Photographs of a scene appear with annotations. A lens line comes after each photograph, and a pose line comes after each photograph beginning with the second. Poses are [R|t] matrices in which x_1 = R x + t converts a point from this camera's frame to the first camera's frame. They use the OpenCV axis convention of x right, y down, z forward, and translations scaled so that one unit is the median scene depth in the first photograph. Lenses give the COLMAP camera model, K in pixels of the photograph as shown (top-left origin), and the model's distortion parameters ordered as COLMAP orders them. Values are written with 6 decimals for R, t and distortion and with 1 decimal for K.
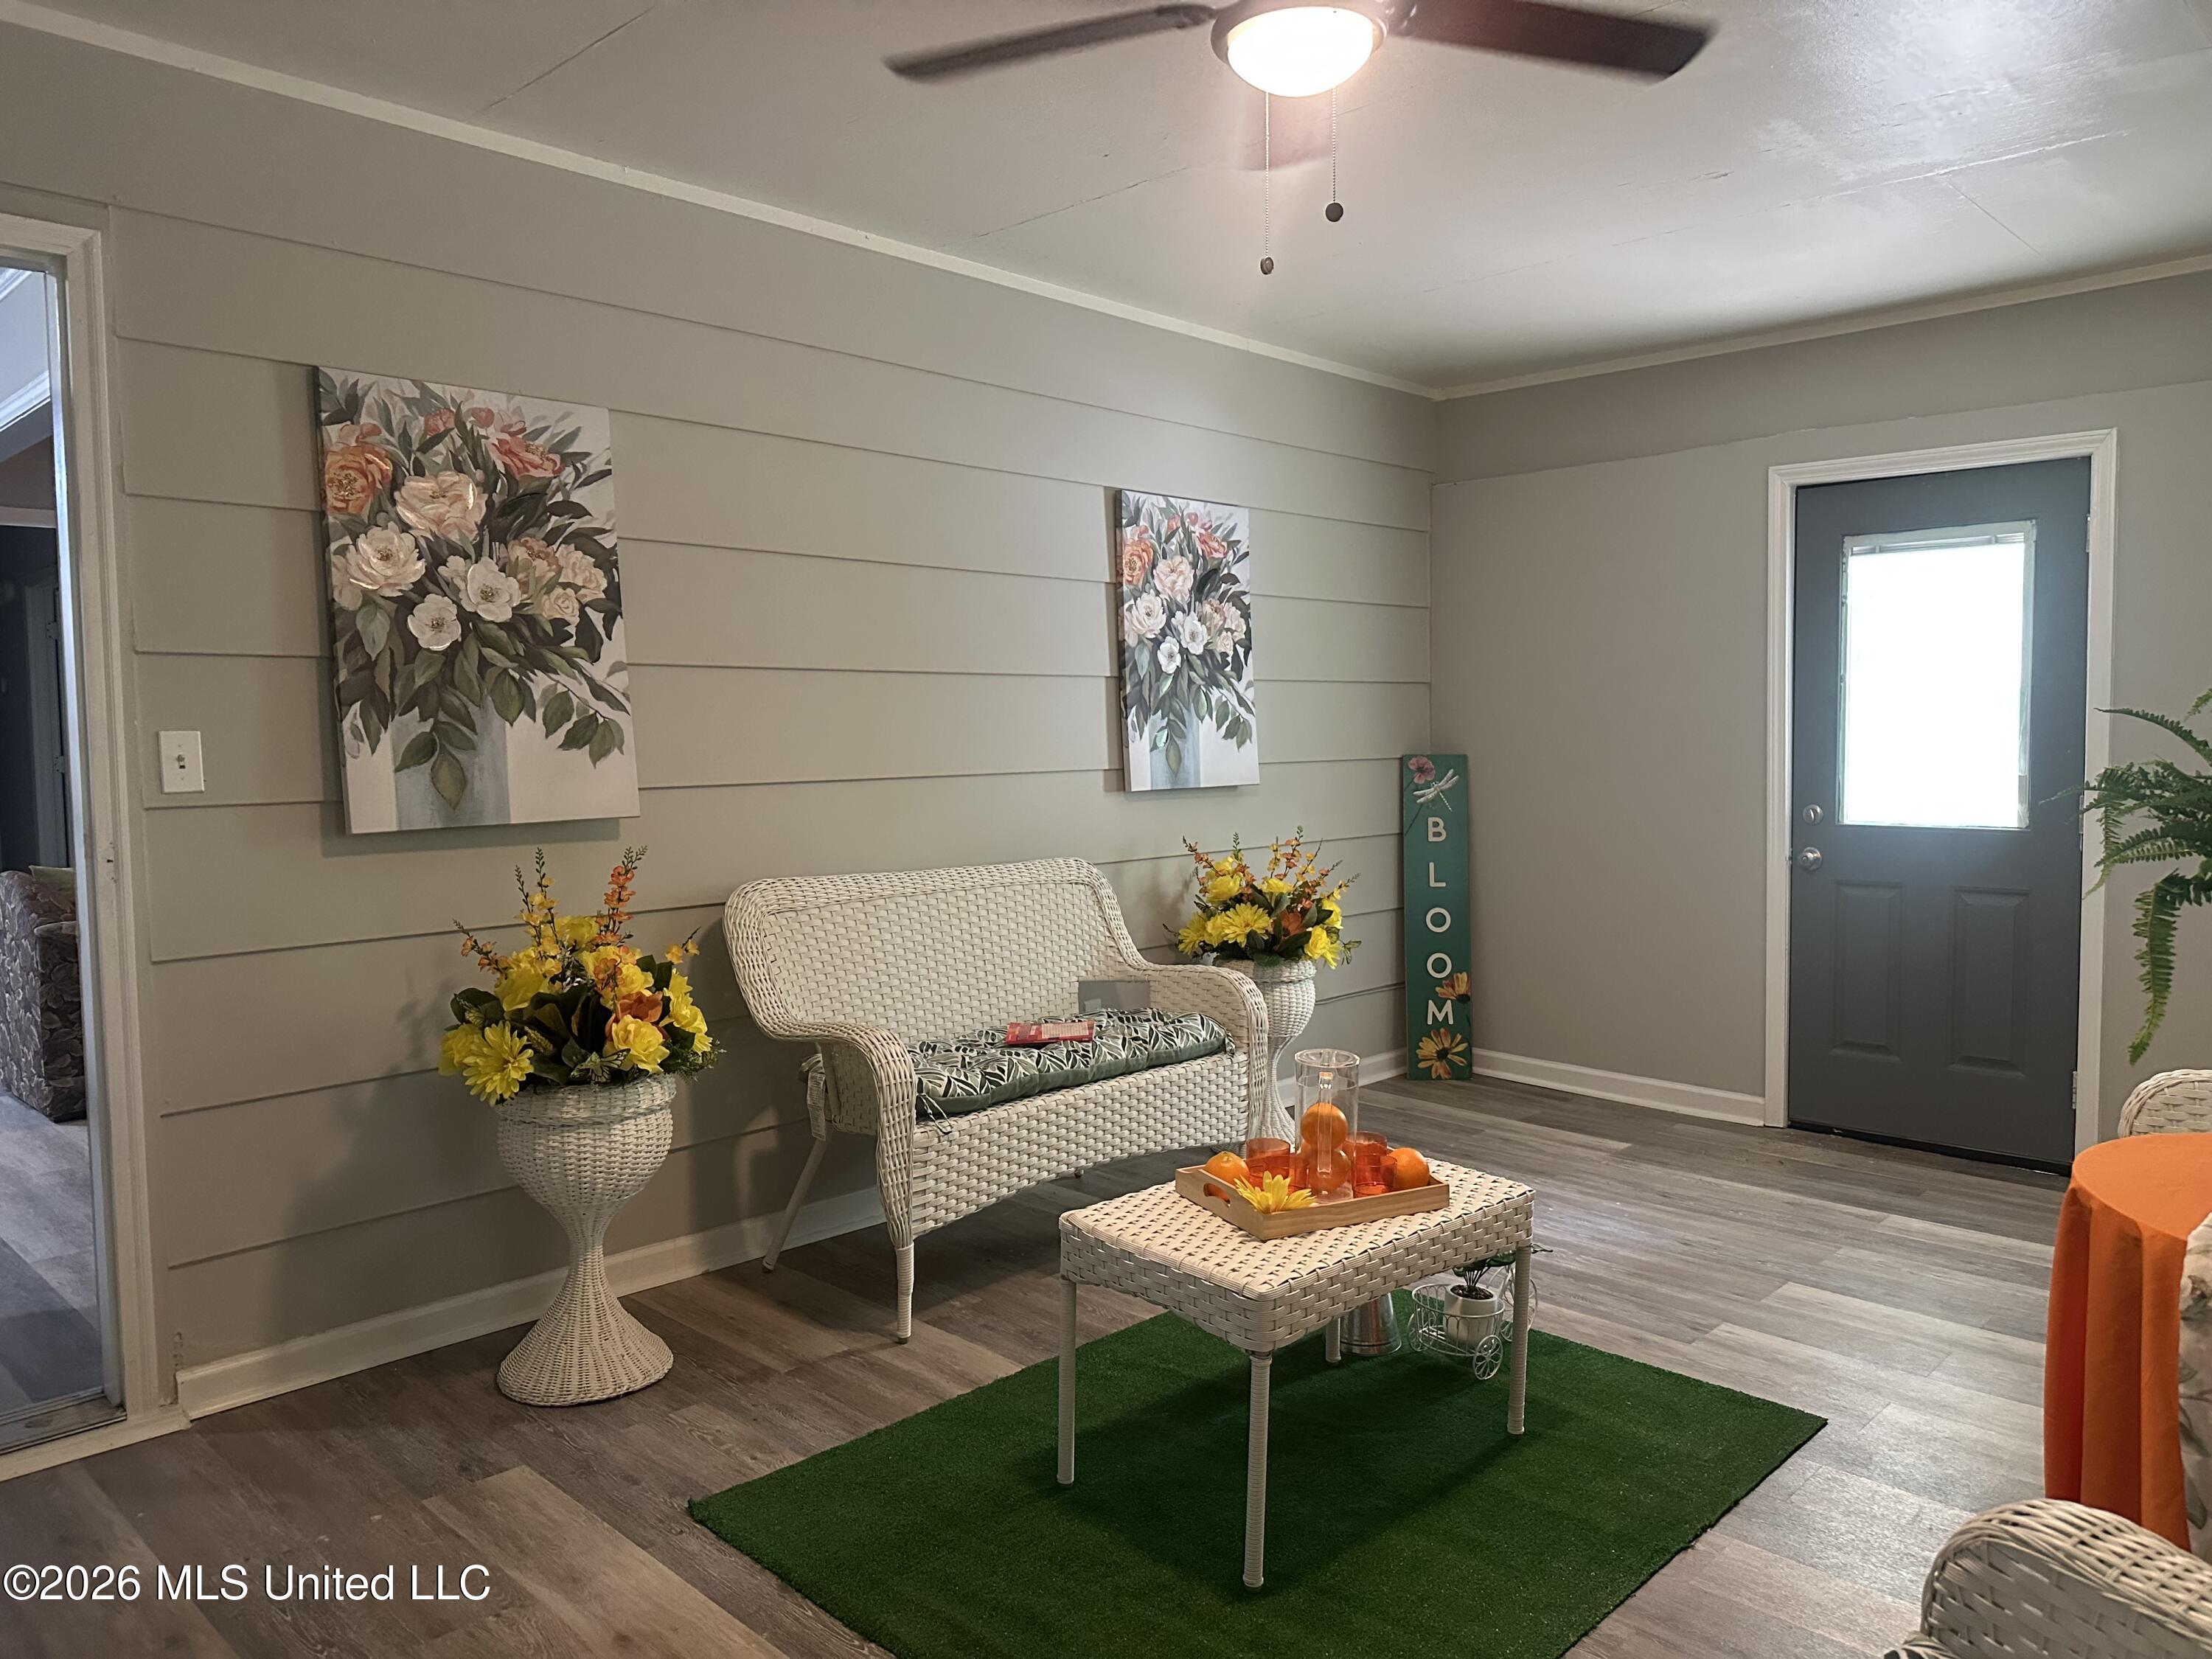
lens RADIAL K [[1532.7, 0, 1102.5], [0, 1532.7, 809.5], [0, 0, 1]] dist [0.052834, -0.065822]
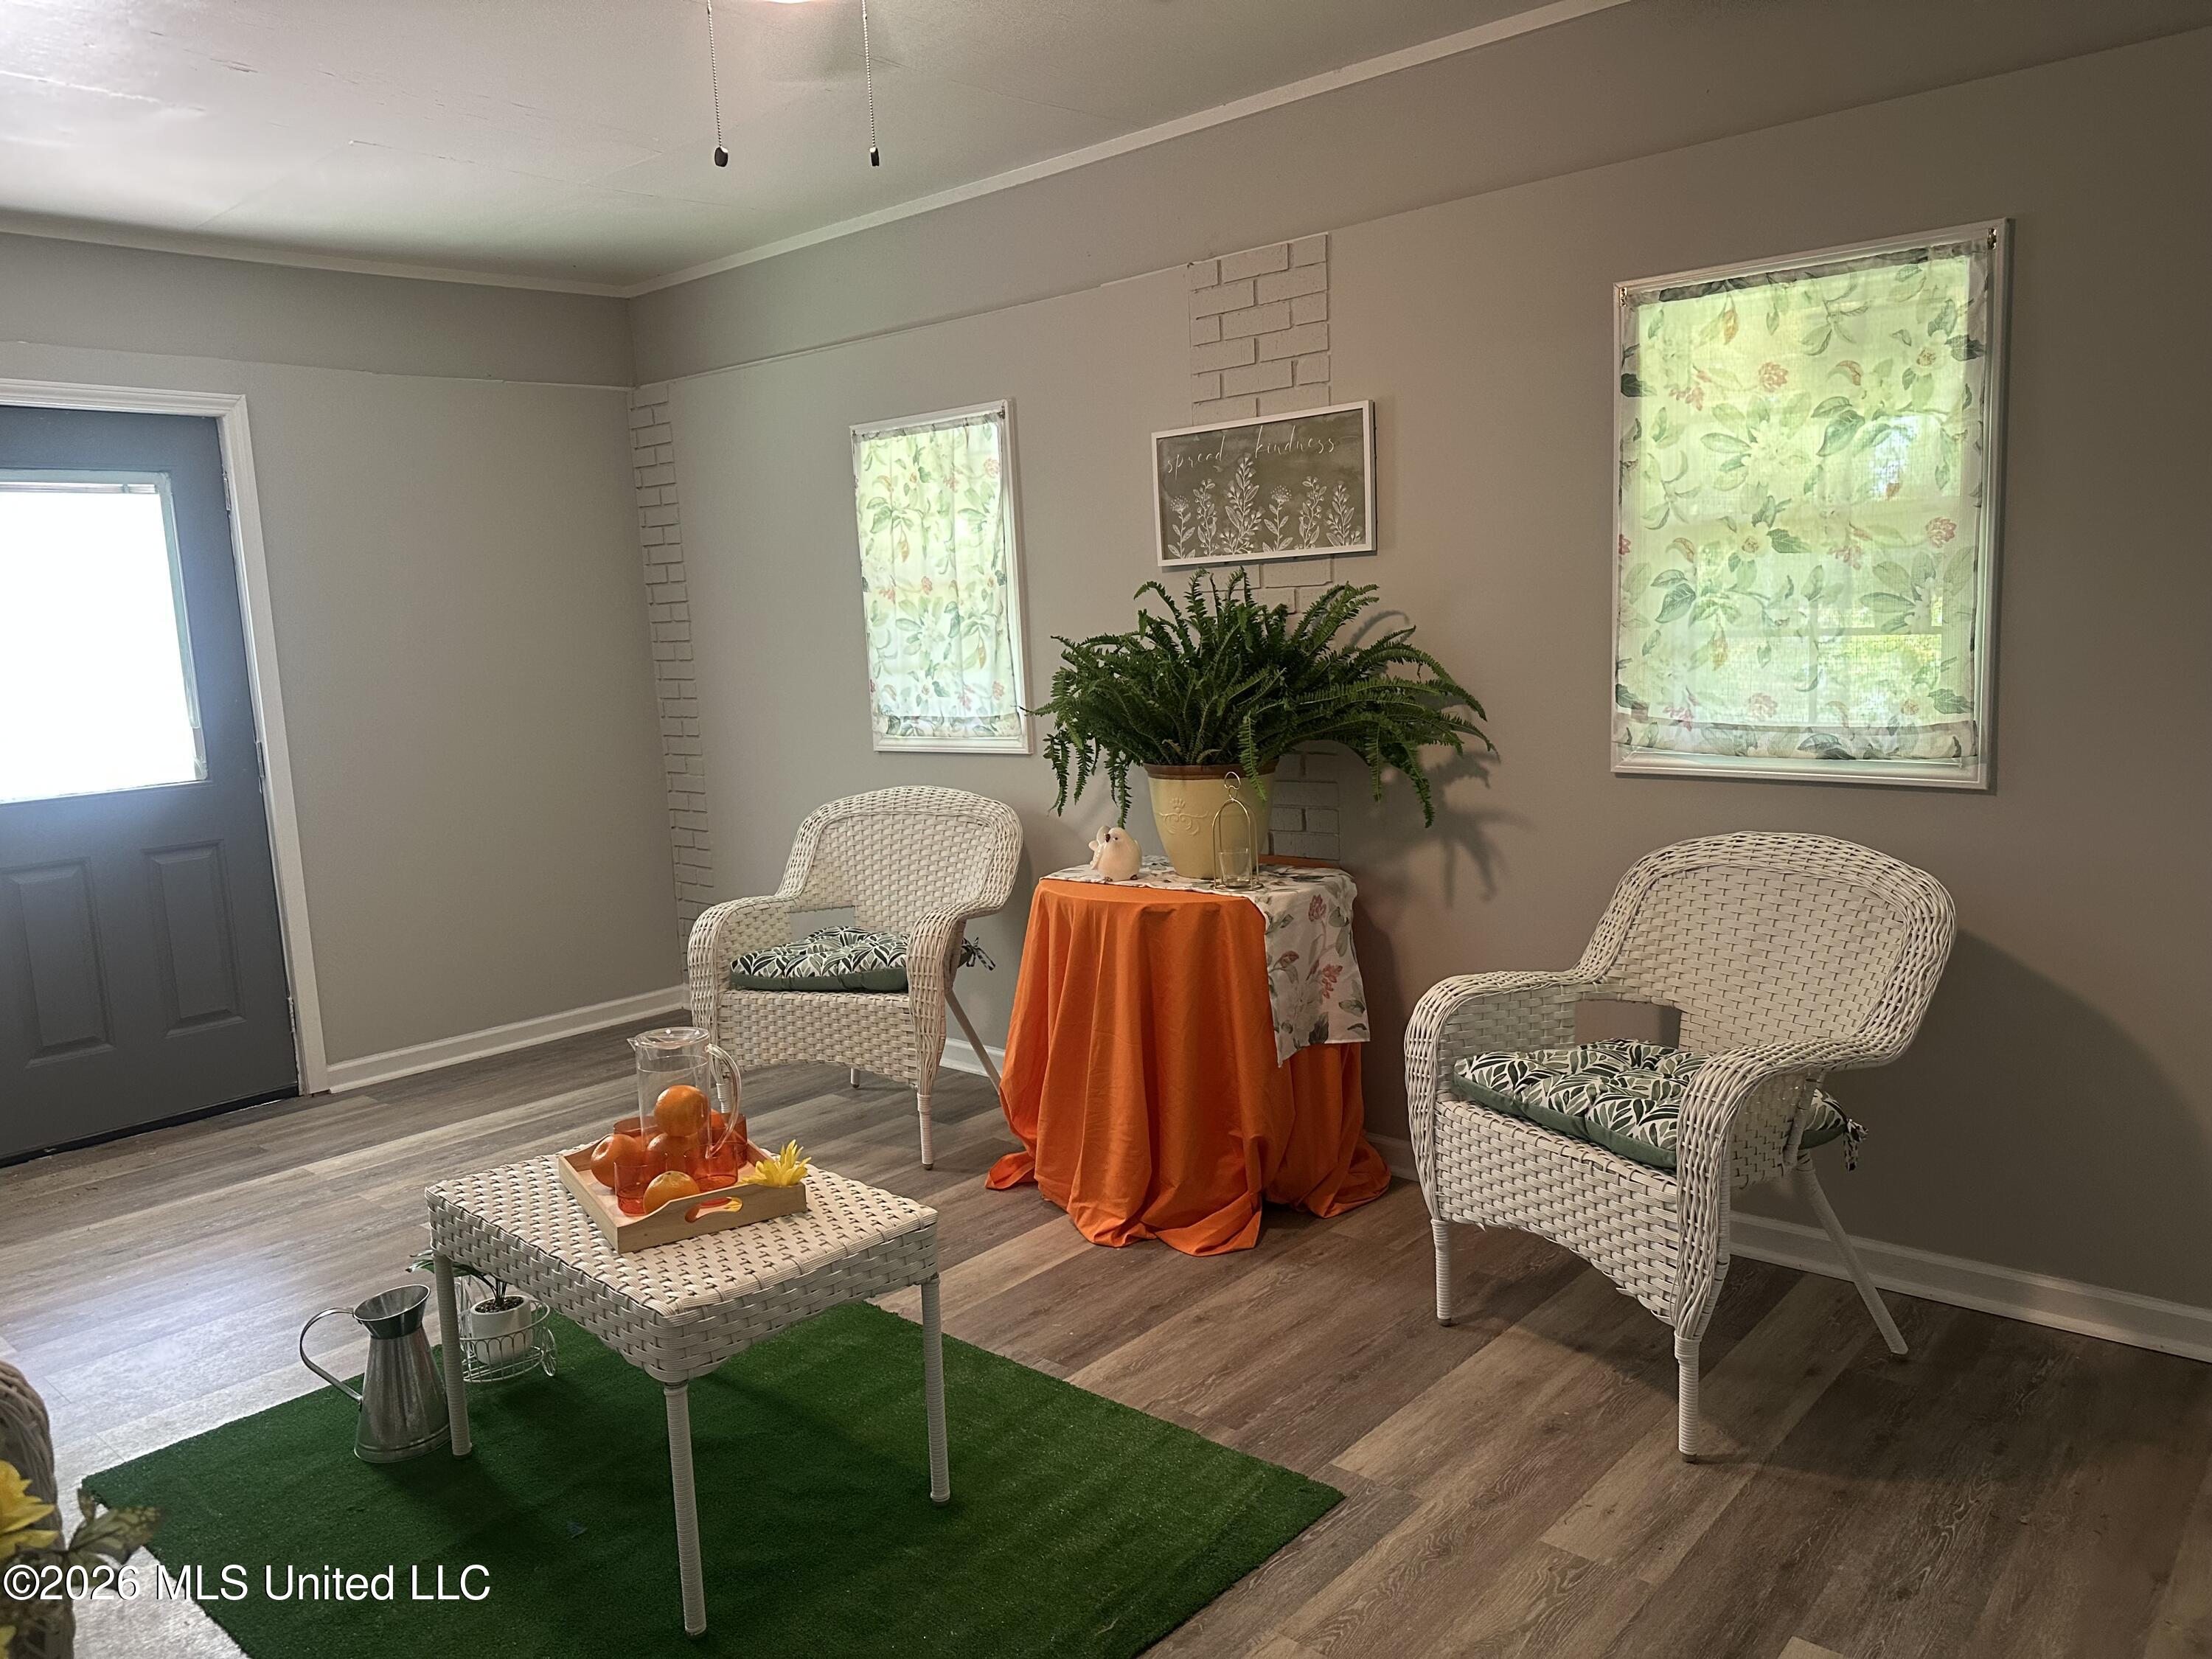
lens RADIAL K [[1532.7, 0, 1128.1], [0, 1532.7, 814.9], [0, 0, 1]] dist [0.052834, -0.065822]
pose [[-0.059758, -0.117957, 0.991219, -0.434570], [0.099006, 0.987397, 0.123471, -0.029917], [-0.993291, 0.105515, -0.047327, 0.438933]]
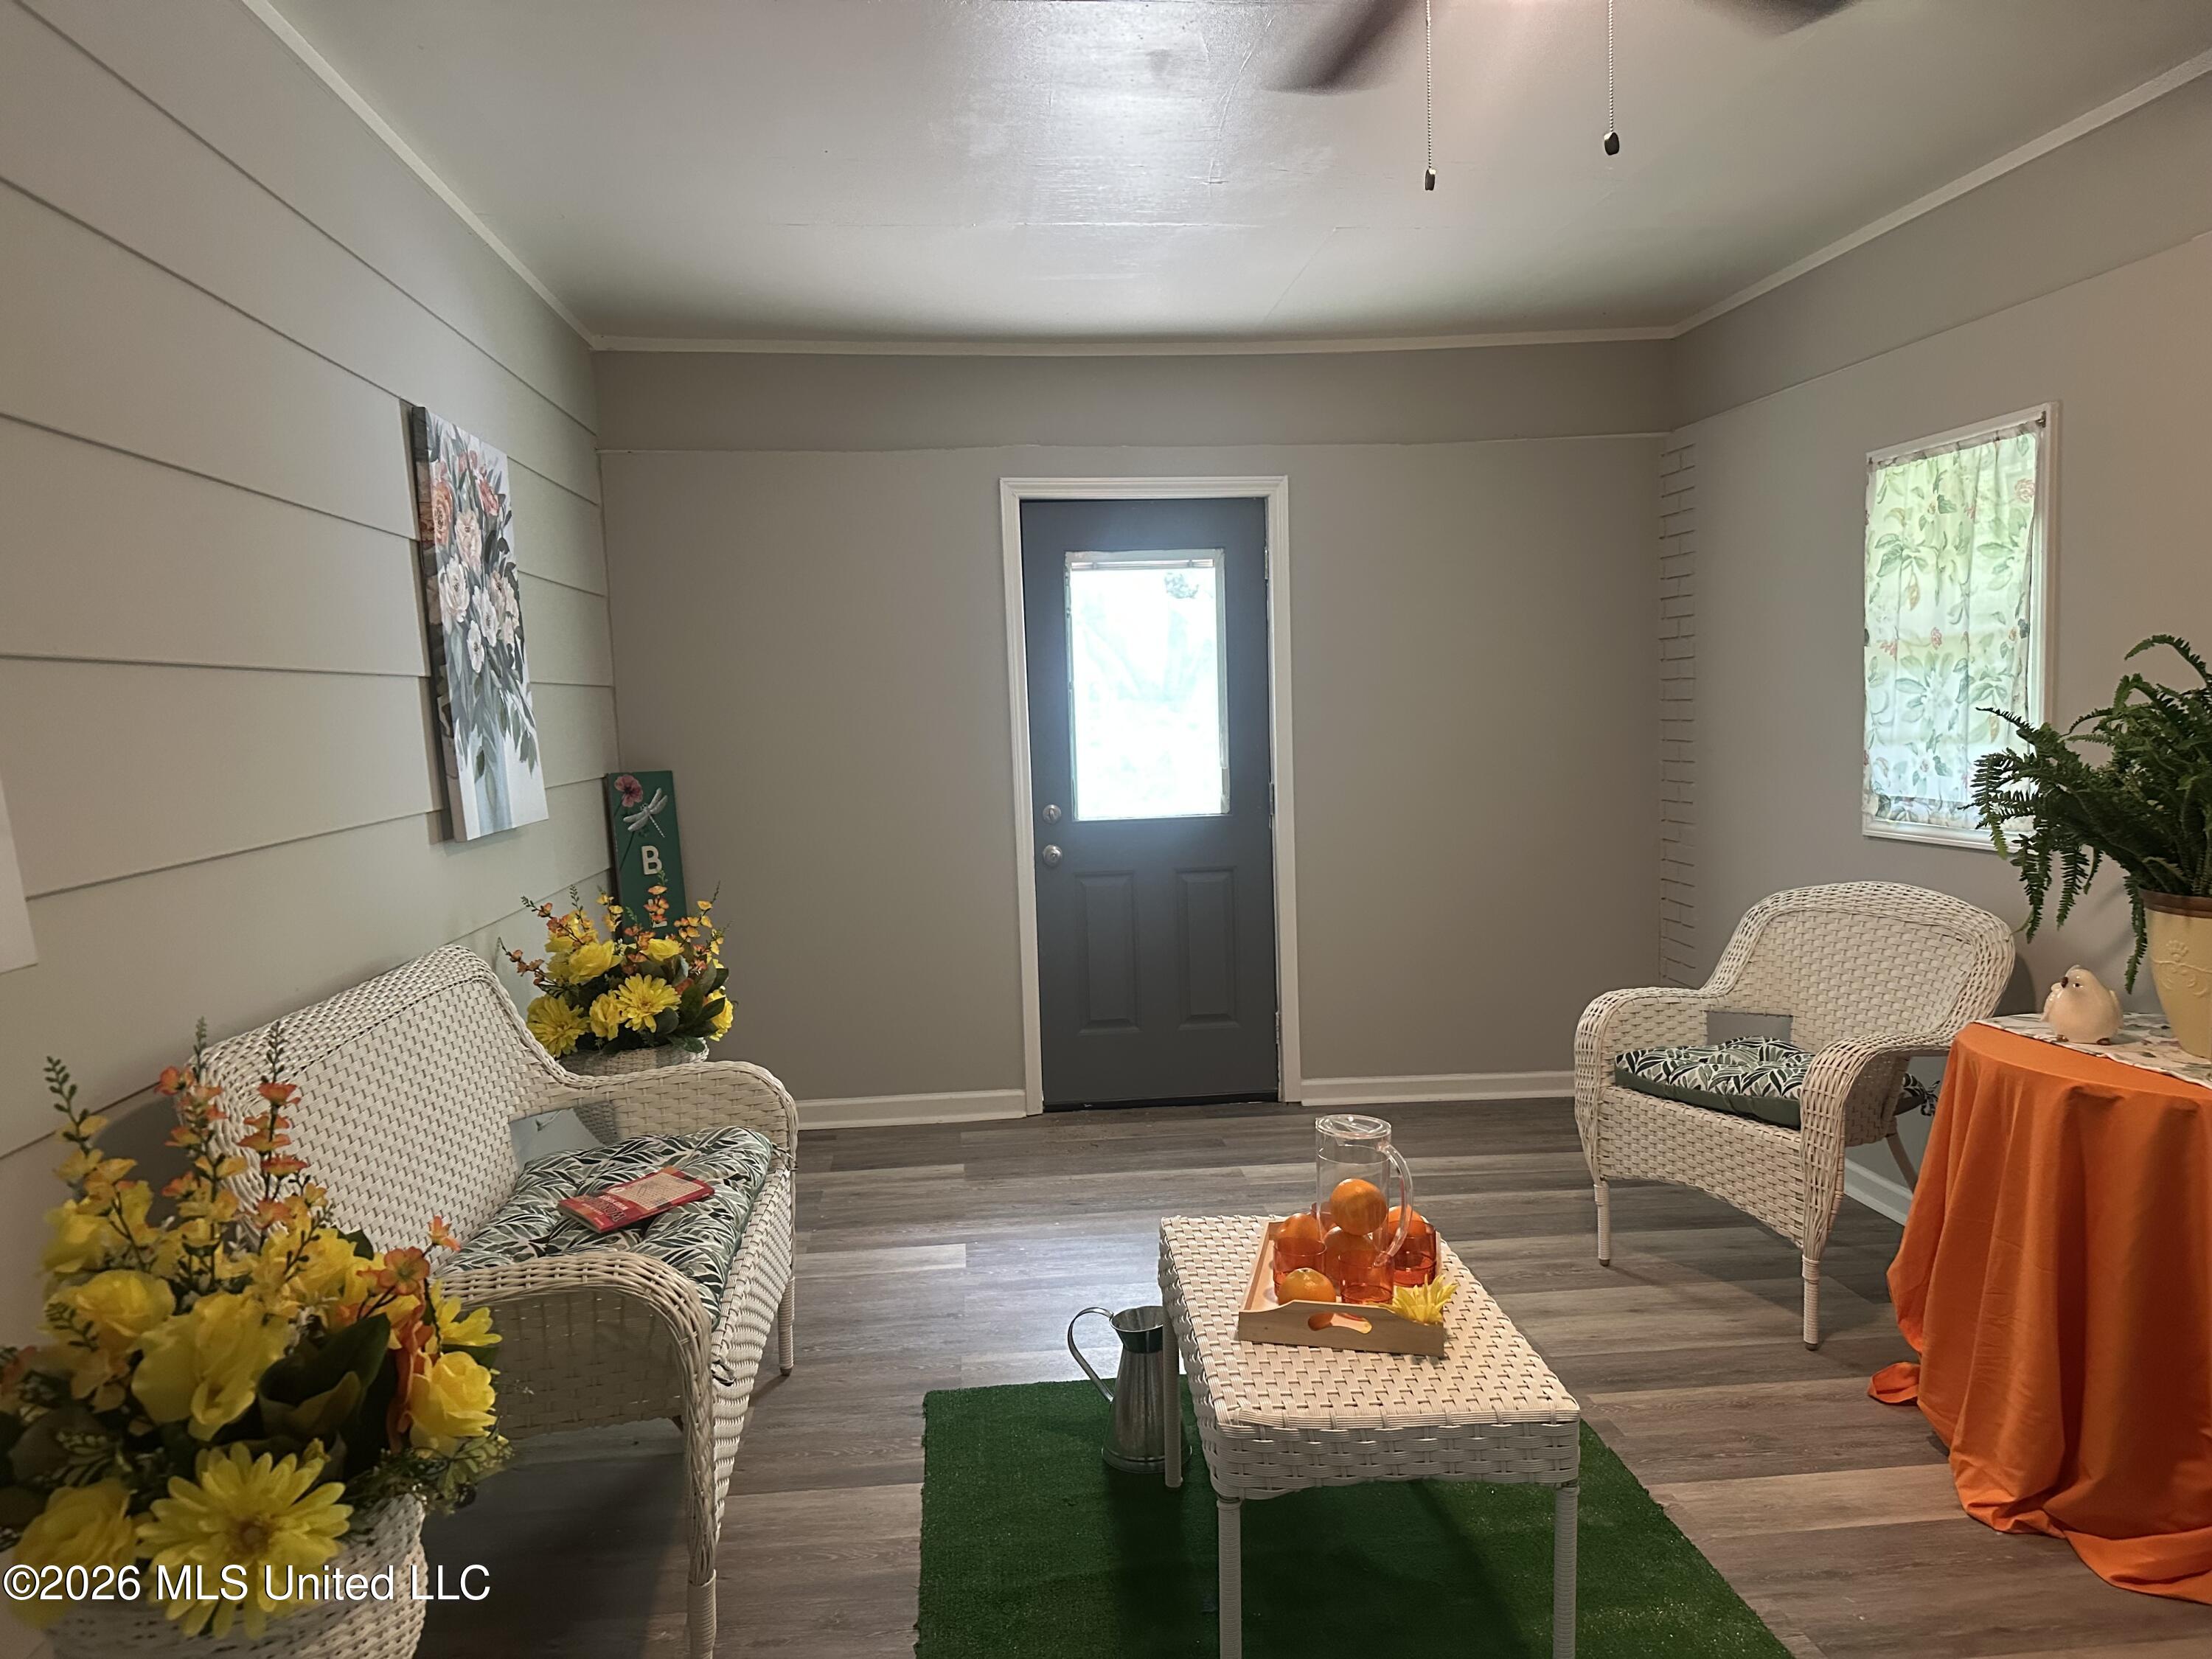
lens RADIAL K [[1532.7, 0, 1116.4], [0, 1532.7, 835.0], [0, 0, 1]] dist [0.052834, -0.065822]
pose [[0.637110, -0.072919, 0.767316, -0.335551], [0.063056, 0.997109, 0.042400, -0.025542], [-0.768189, 0.021371, 0.639866, 0.317596]]
